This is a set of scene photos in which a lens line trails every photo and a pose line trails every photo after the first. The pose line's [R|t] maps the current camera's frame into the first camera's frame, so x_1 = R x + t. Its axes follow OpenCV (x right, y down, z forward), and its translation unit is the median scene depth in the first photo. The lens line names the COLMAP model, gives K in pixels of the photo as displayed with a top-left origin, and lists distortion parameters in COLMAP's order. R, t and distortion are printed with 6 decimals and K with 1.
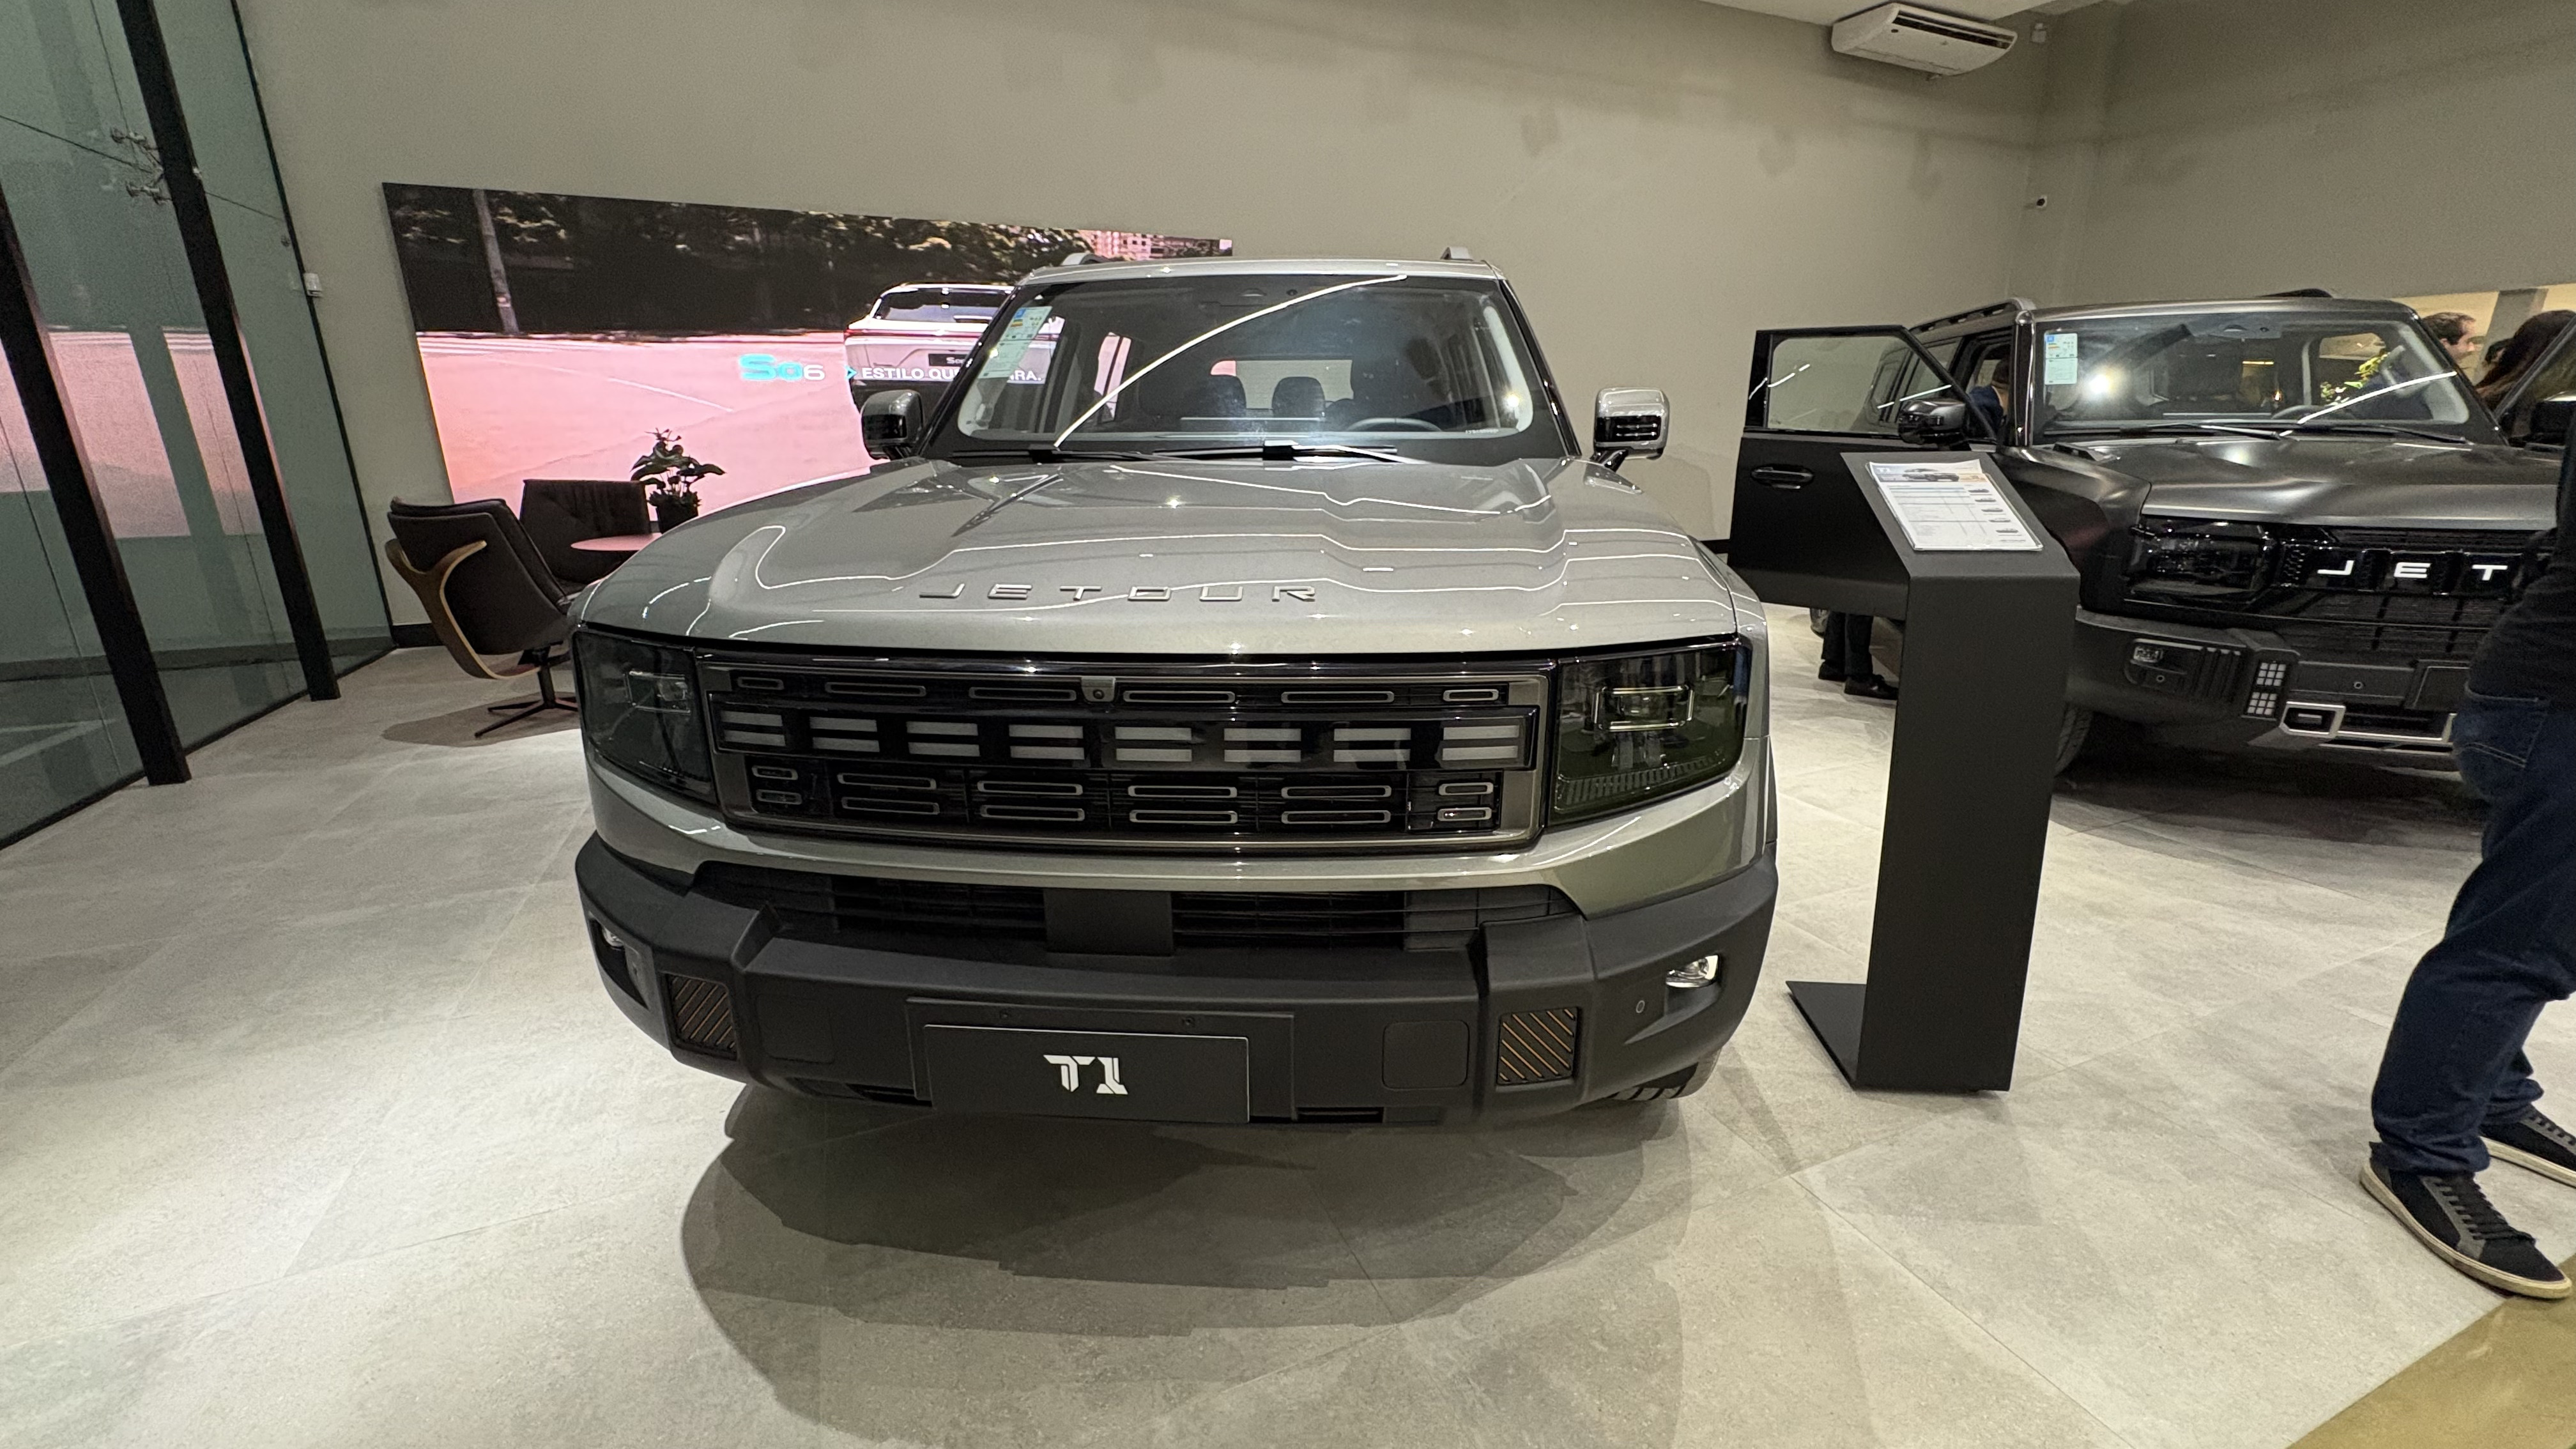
lens RADIAL K [[1032.5, 0, 1290.1], [0, 1032.5, 723.2], [0, 0, 1]] dist [0.001559, 0.000610]
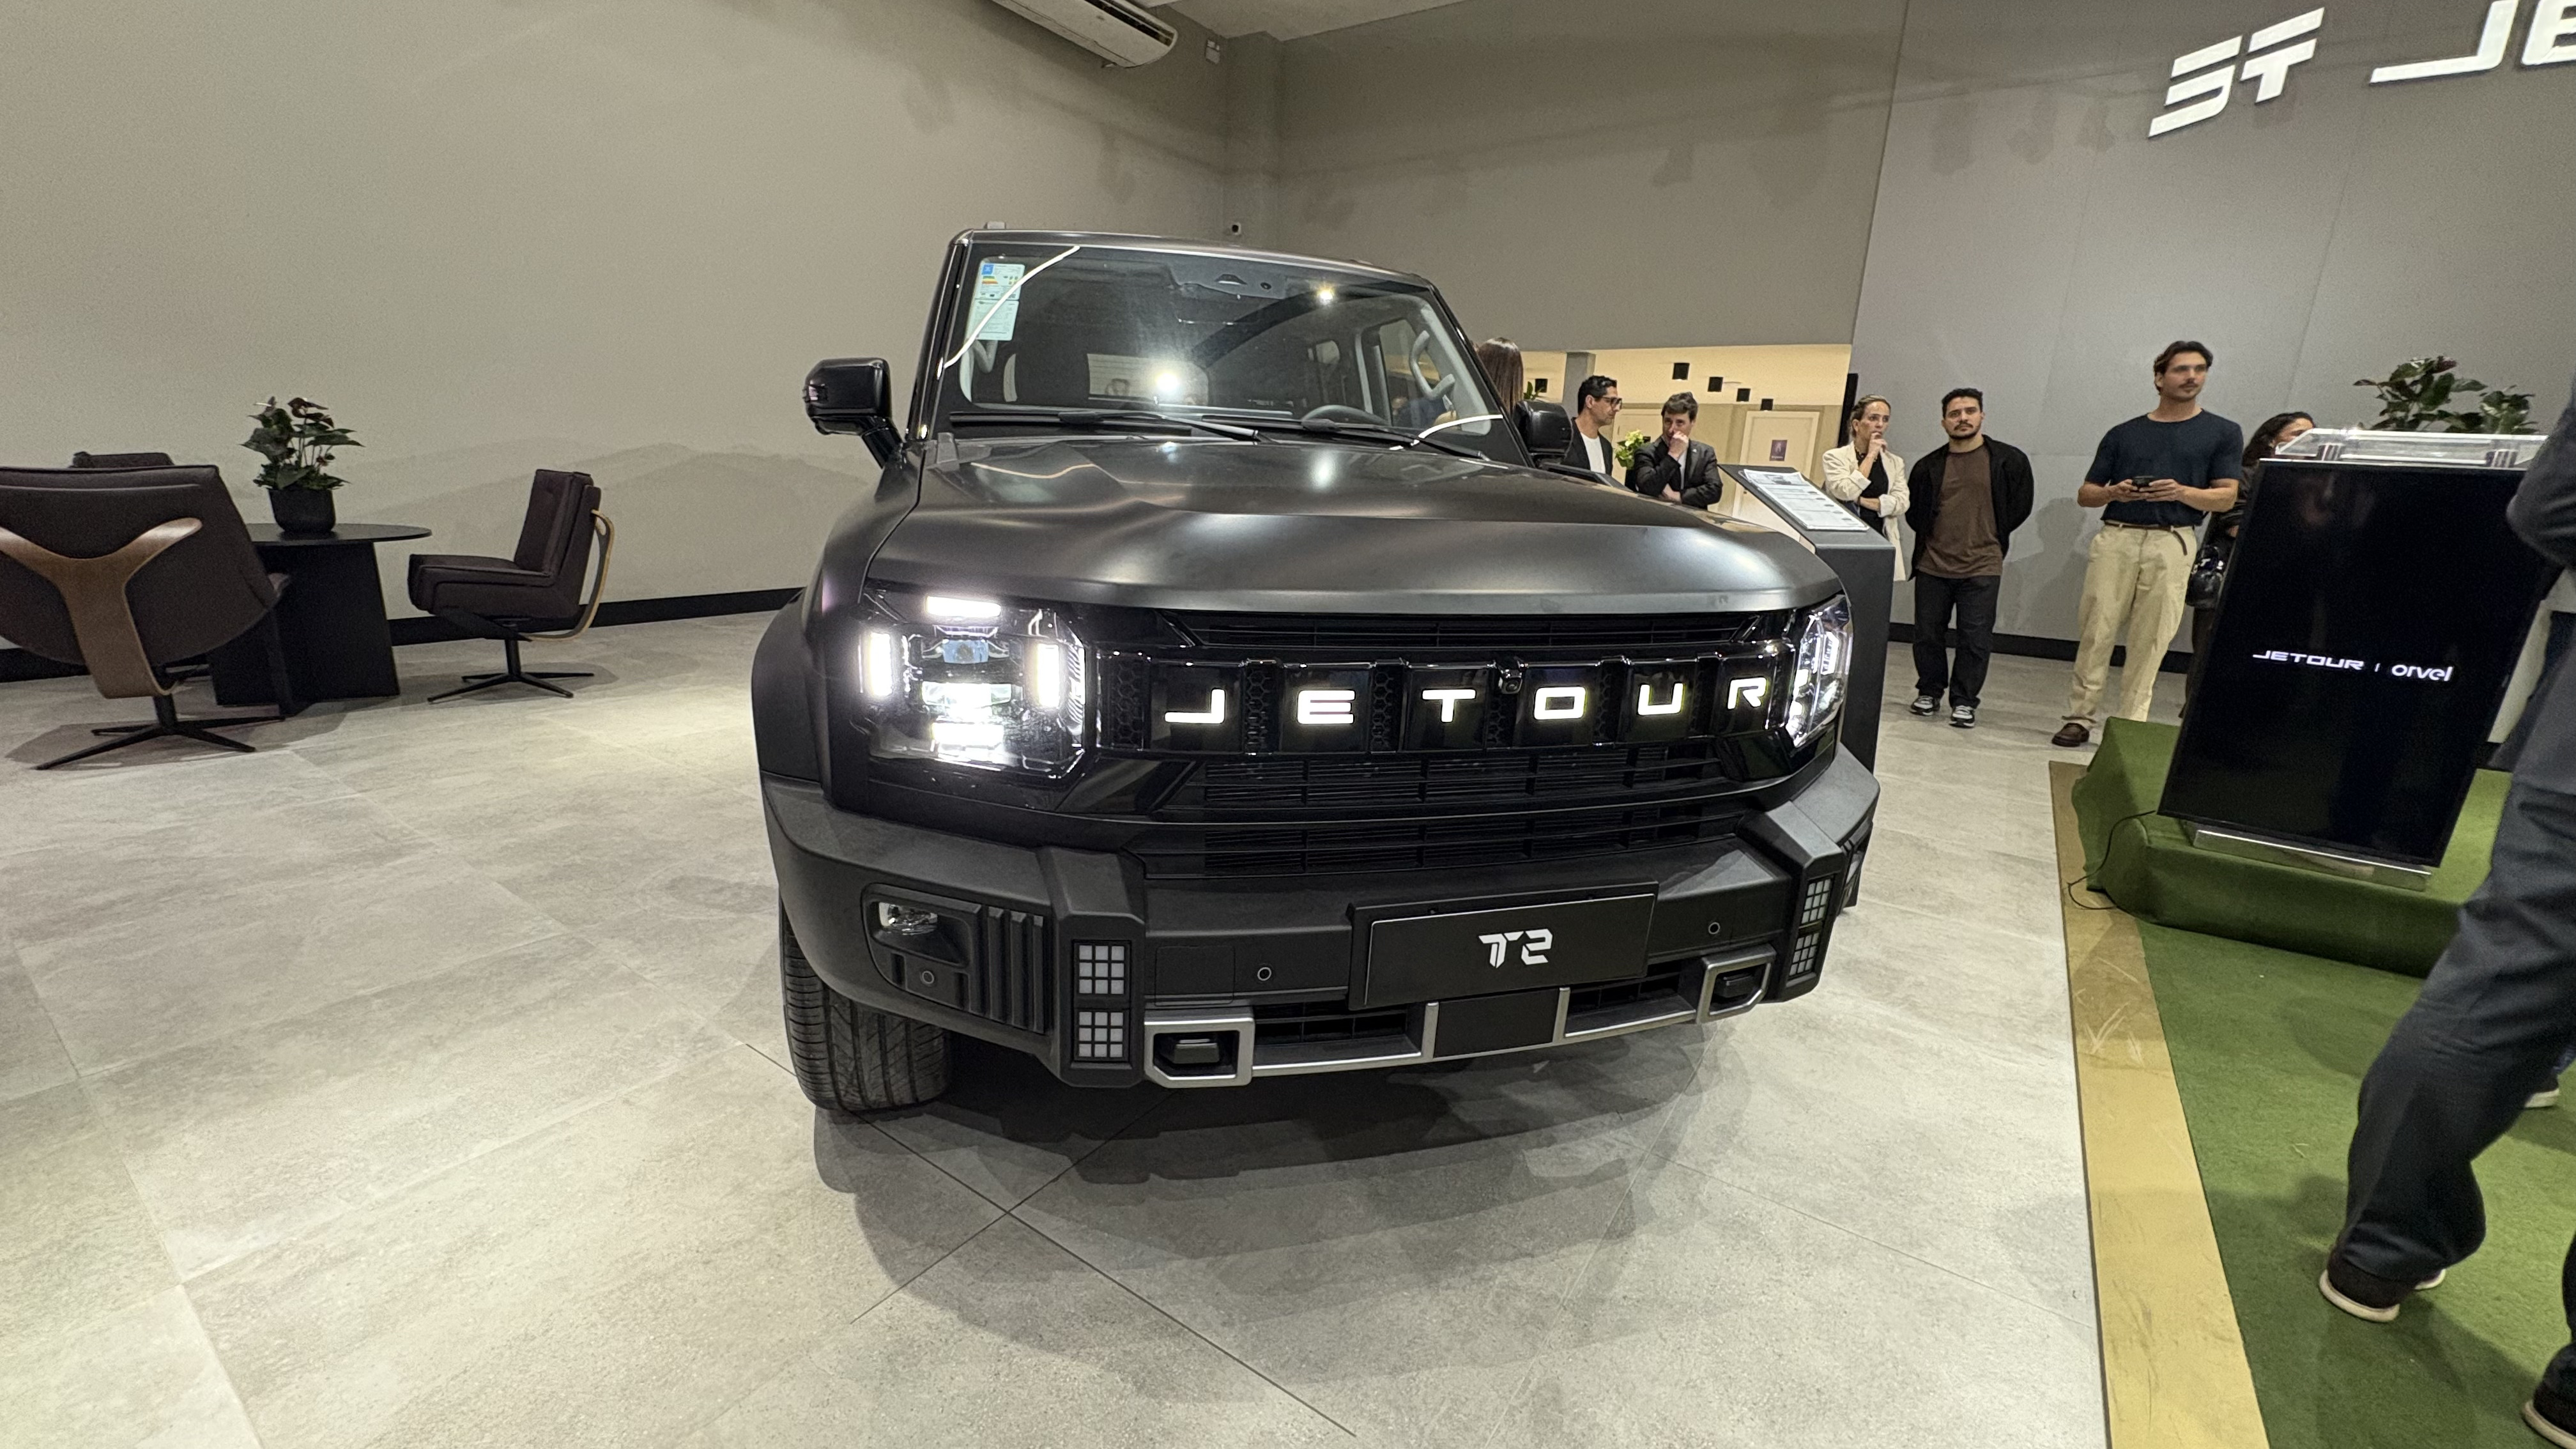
lens RADIAL K [[1032.5, 0, 1286.7], [0, 1032.5, 728.7], [0, 0, 1]] dist [0.001559, 0.000610]
pose [[0.849833, -0.091015, 0.519134, 0.802263], [0.101463, 0.994805, 0.008312, -0.138322], [-0.517193, 0.045609, 0.854653, 0.601984]]
